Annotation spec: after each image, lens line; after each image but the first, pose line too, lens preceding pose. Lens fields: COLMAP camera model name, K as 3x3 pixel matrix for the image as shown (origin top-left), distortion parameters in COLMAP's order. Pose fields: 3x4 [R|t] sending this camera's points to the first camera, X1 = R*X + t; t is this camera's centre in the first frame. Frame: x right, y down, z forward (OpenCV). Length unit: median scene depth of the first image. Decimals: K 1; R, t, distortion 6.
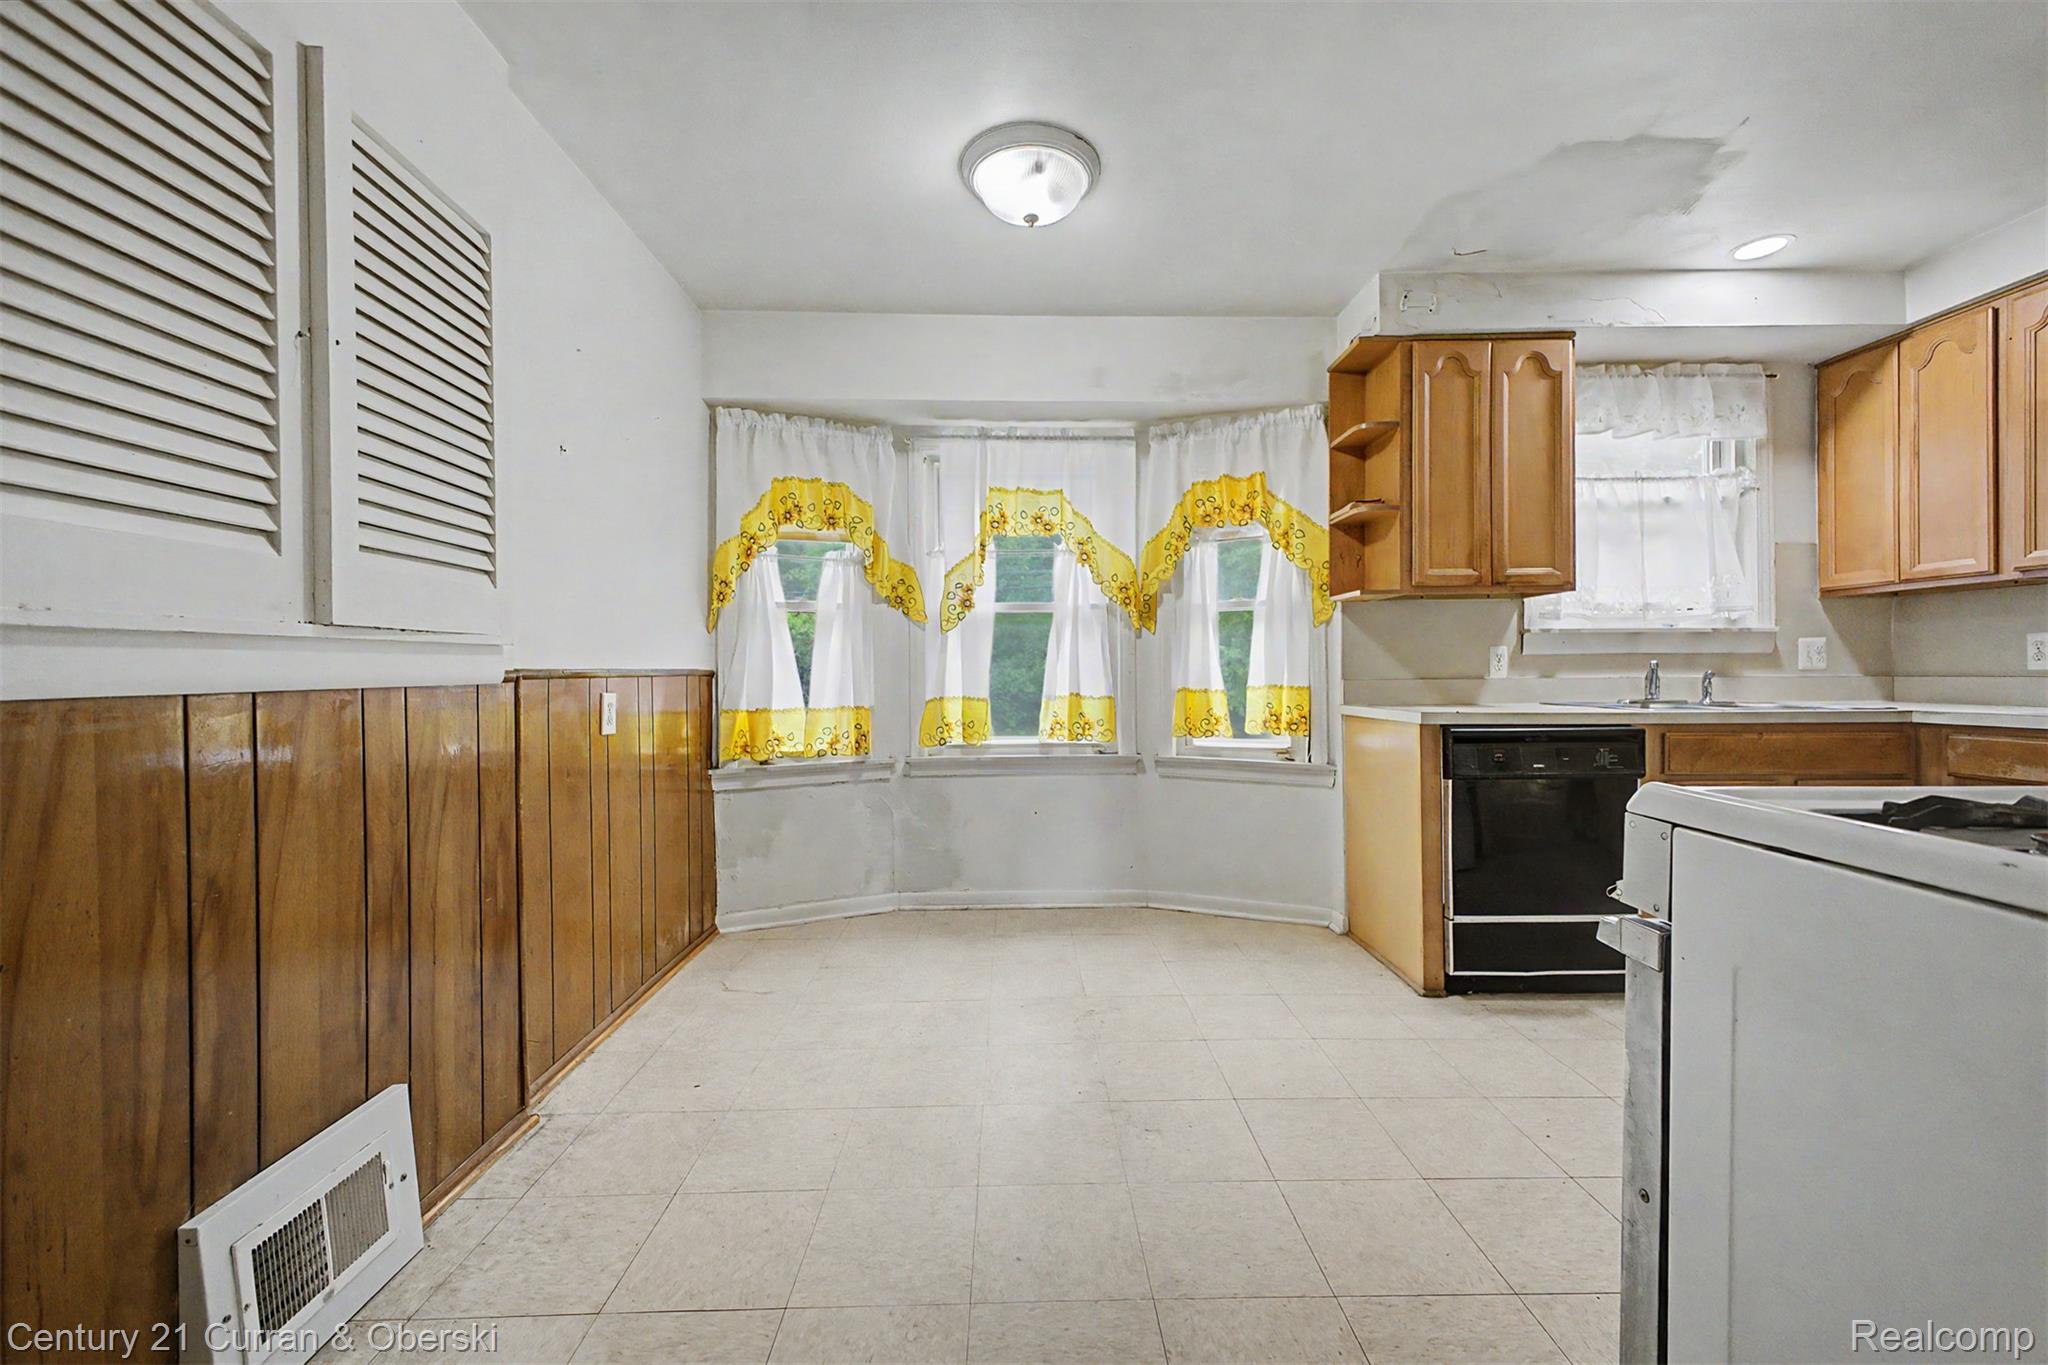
lens RADIAL K [[811.5, 0, 1029.9], [0, 811.5, 673.8], [0, 0, 1]] dist [0.016223, -0.006046]
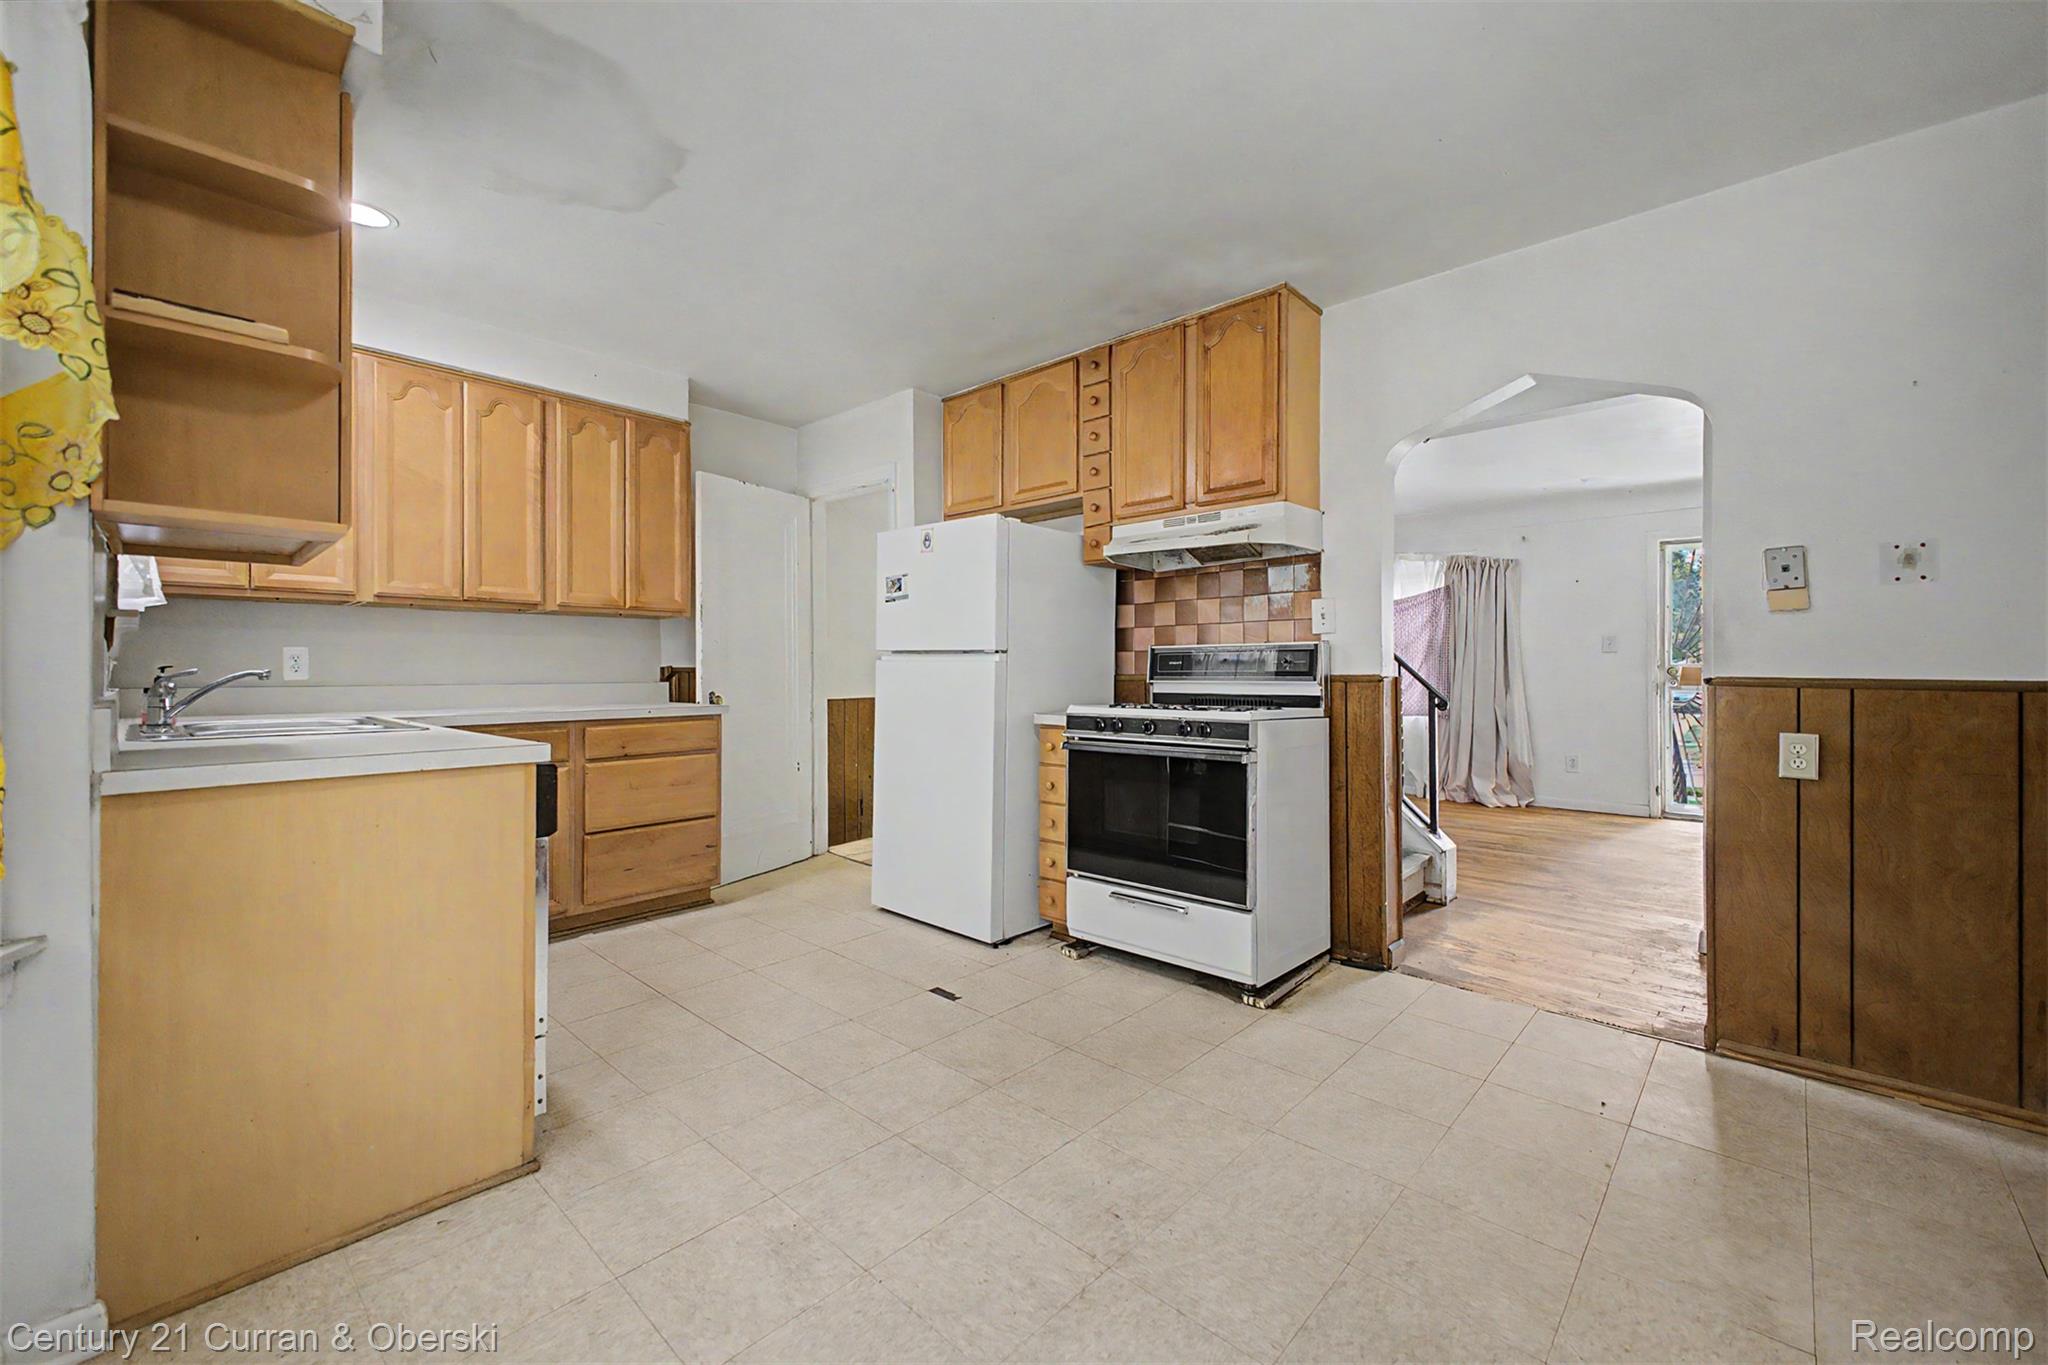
lens RADIAL K [[811.5, 0, 1036.5], [0, 811.5, 667.2], [0, 0, 1]] dist [0.016223, -0.006046]
pose [[-0.728455, 0.007859, 0.685049, -0.226584], [0.004960, 0.999968, -0.006198, -0.008763], [-0.685076, -0.001117, -0.728471, 0.977941]]
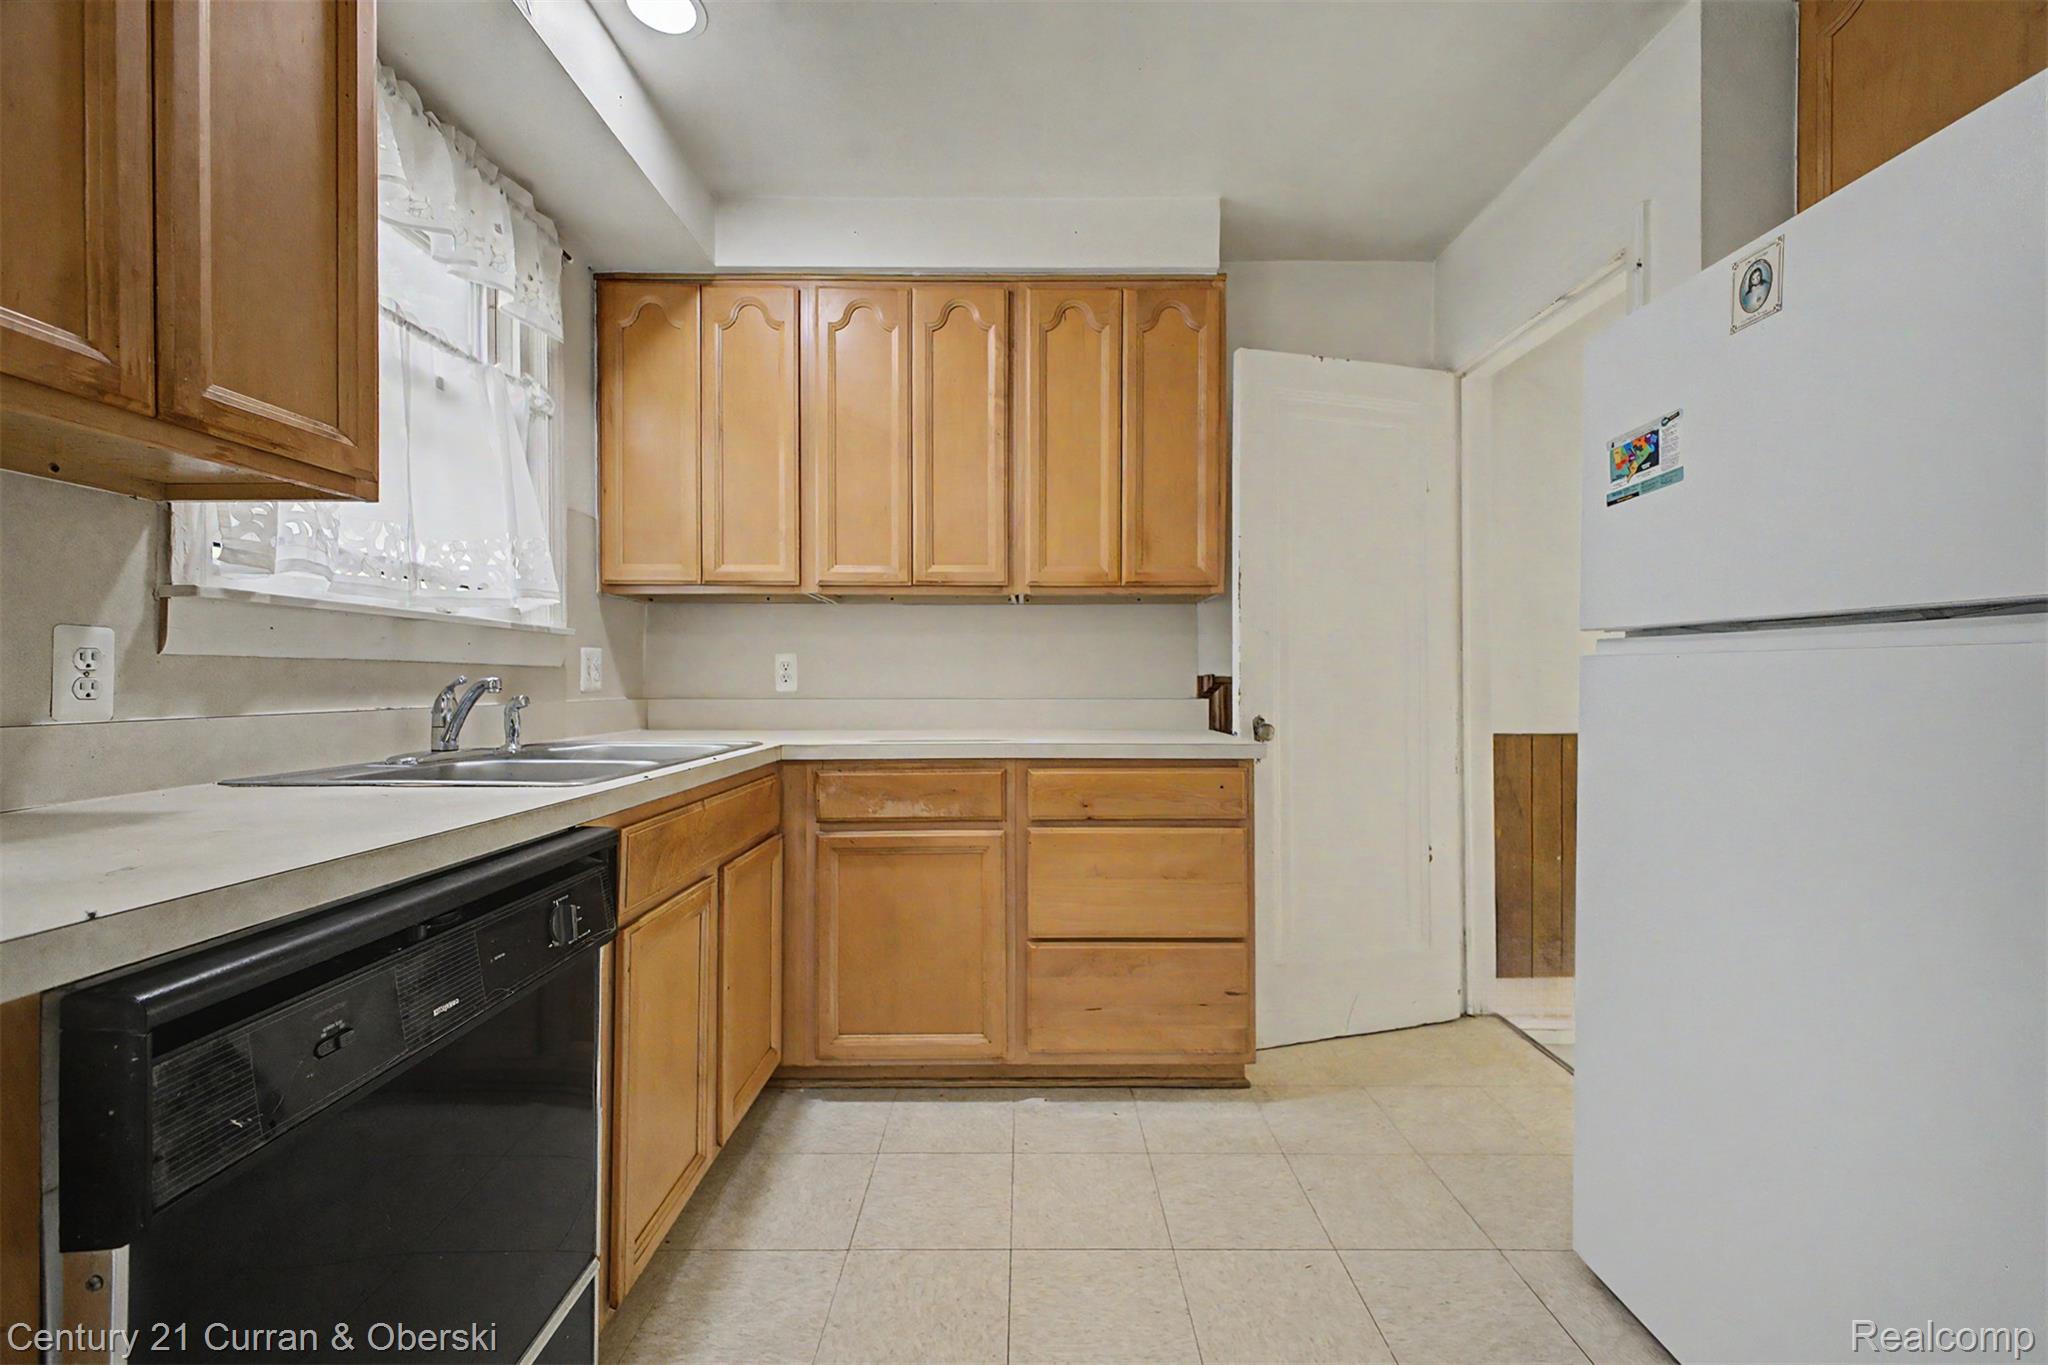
lens RADIAL K [[811.5, 0, 1026.4], [0, 811.5, 680.6], [0, 0, 1]] dist [0.016223, -0.006046]
pose [[0.019285, 0.009636, 0.999768, 0.245417], [0.001027, 0.999953, -0.009658, -0.007541], [-0.999813, 0.001213, 0.019274, 0.609880]]
